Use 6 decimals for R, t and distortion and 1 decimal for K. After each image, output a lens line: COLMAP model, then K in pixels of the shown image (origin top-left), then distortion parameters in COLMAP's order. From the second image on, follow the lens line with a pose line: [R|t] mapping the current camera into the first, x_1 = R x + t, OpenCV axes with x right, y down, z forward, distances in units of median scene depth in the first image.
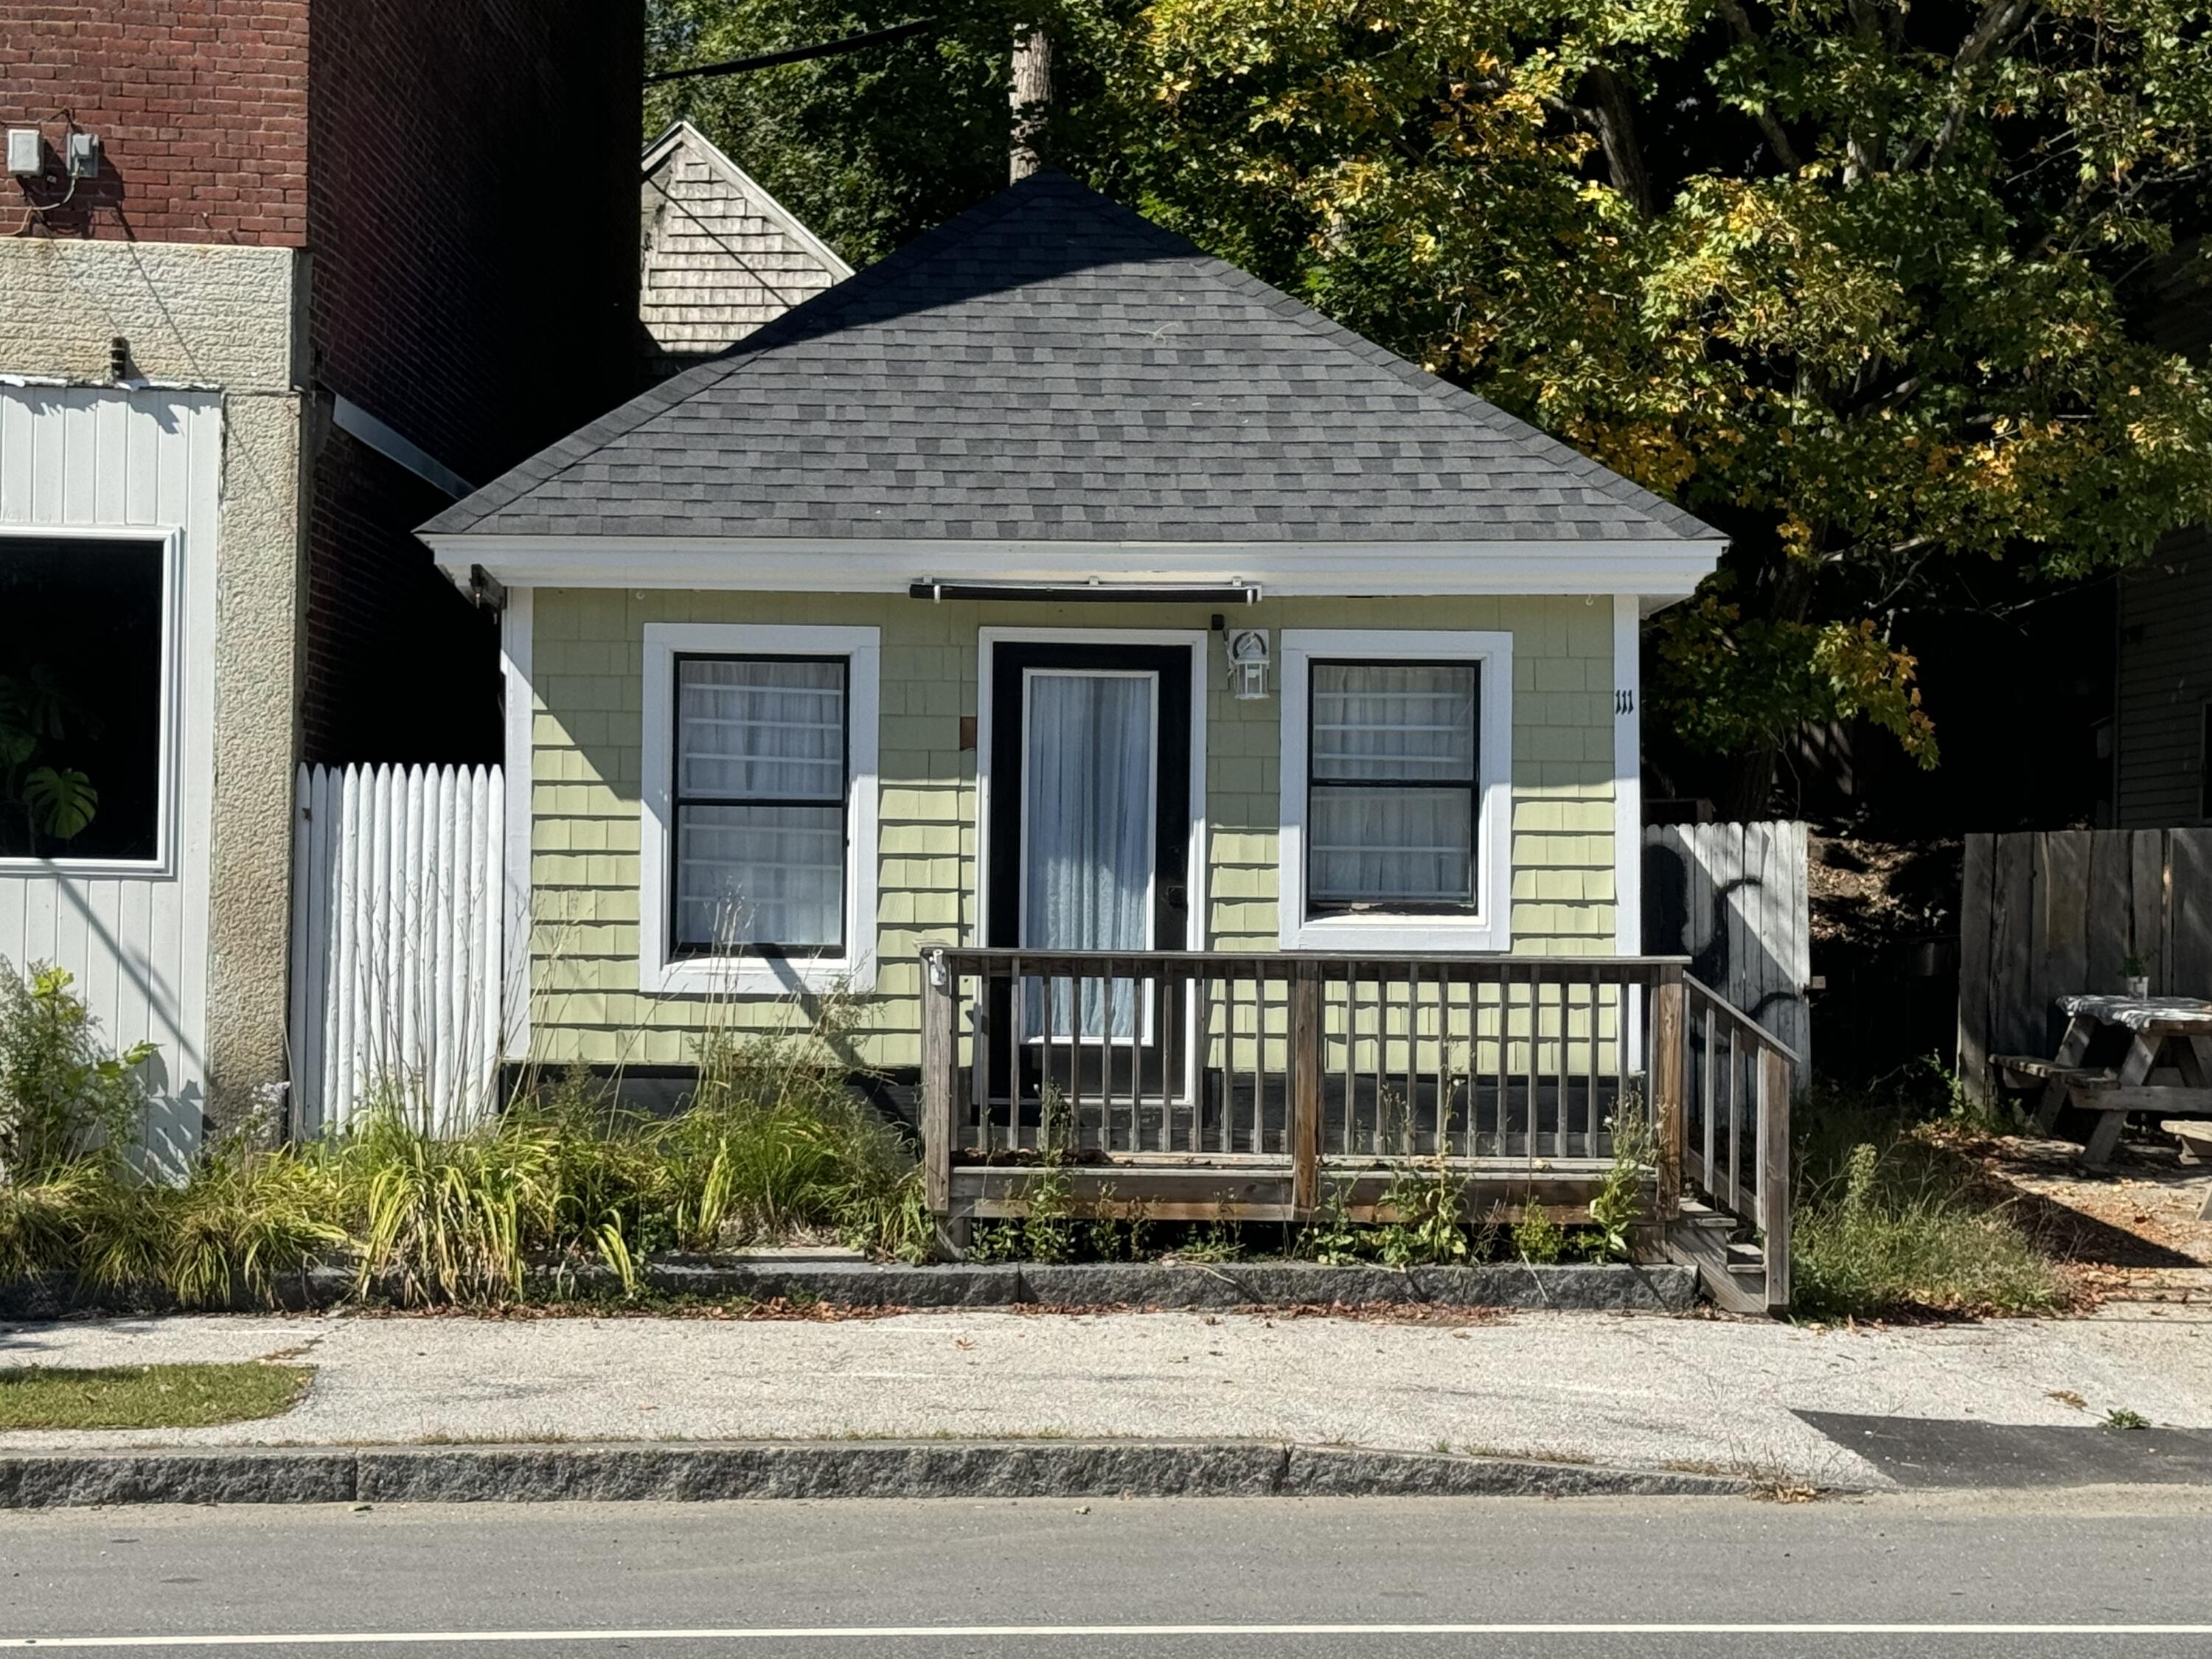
lens RADIAL K [[4501.7, 0, 1104.2], [0, 4501.7, 759.3], [0, 0, 1]] dist [0.134725, 0.100933]
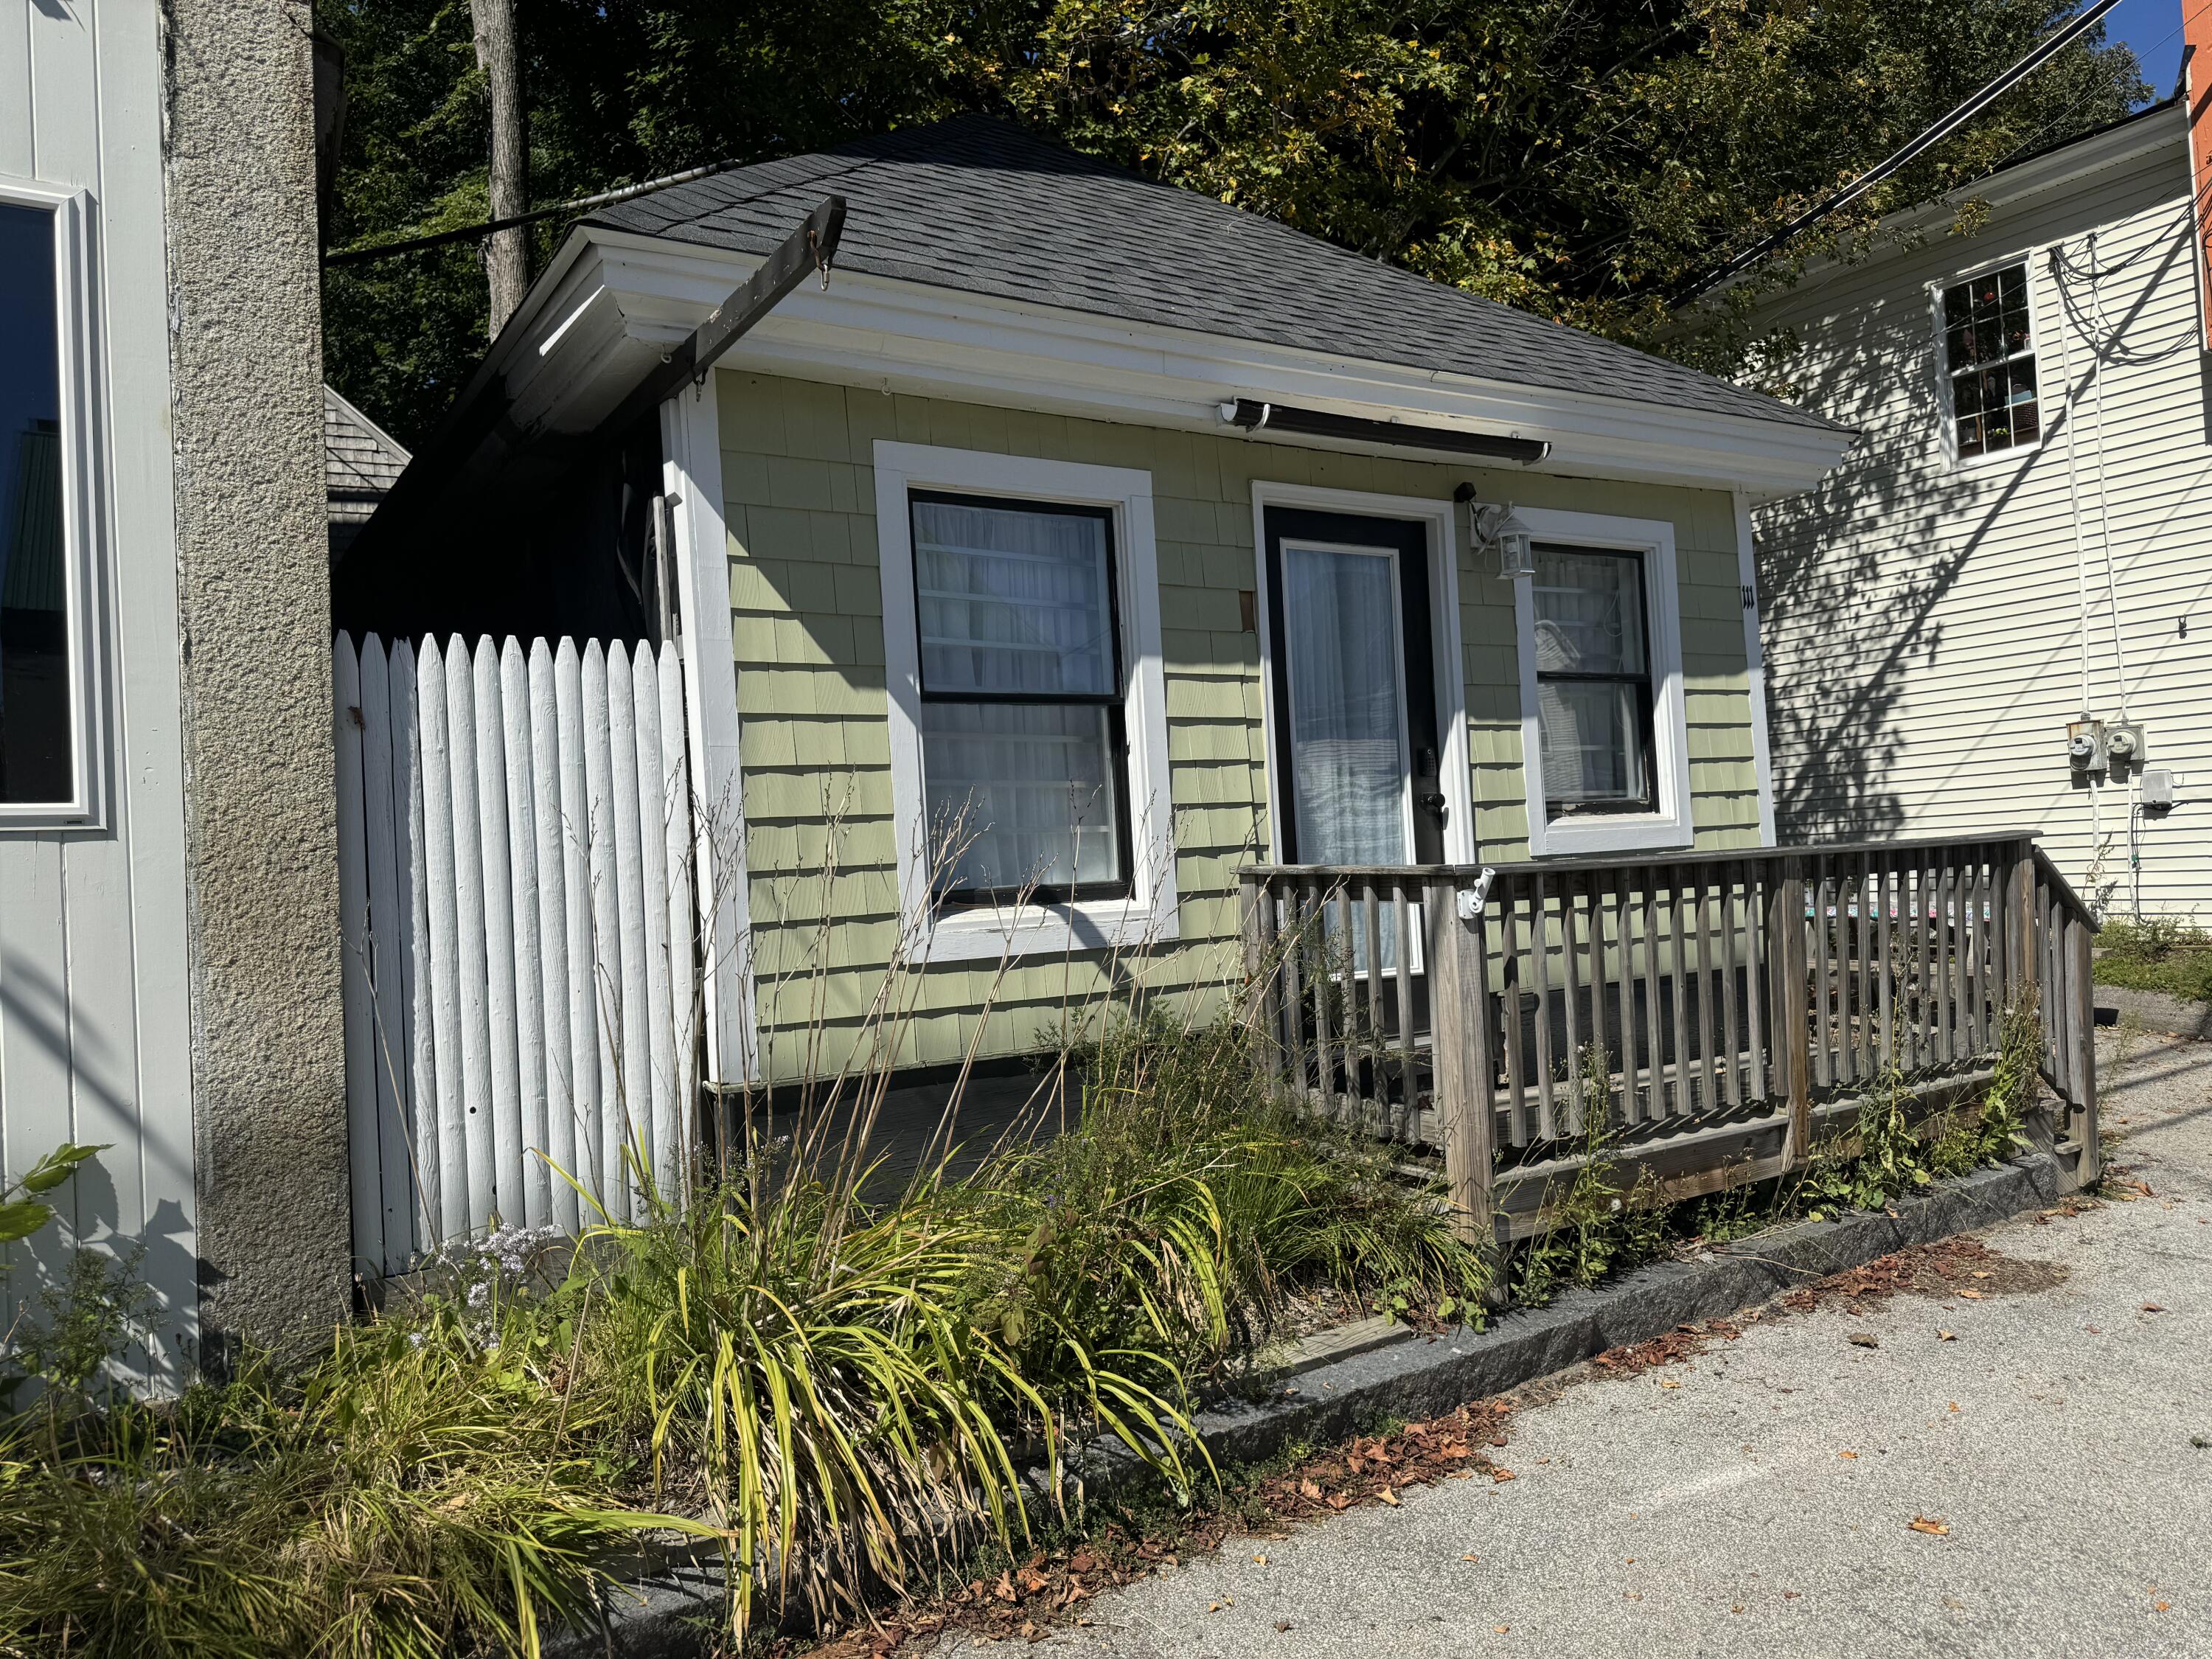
lens RADIAL K [[1580.2, 0, 1113.5], [0, 1580.2, 817.7], [0, 0, 1]] dist [0.081547, -0.090797]
pose [[0.870218, -0.043881, 0.490709, -0.193253], [0.043544, 0.998978, 0.012112, 0.027088], [-0.490739, 0.010827, 0.871239, 0.765779]]
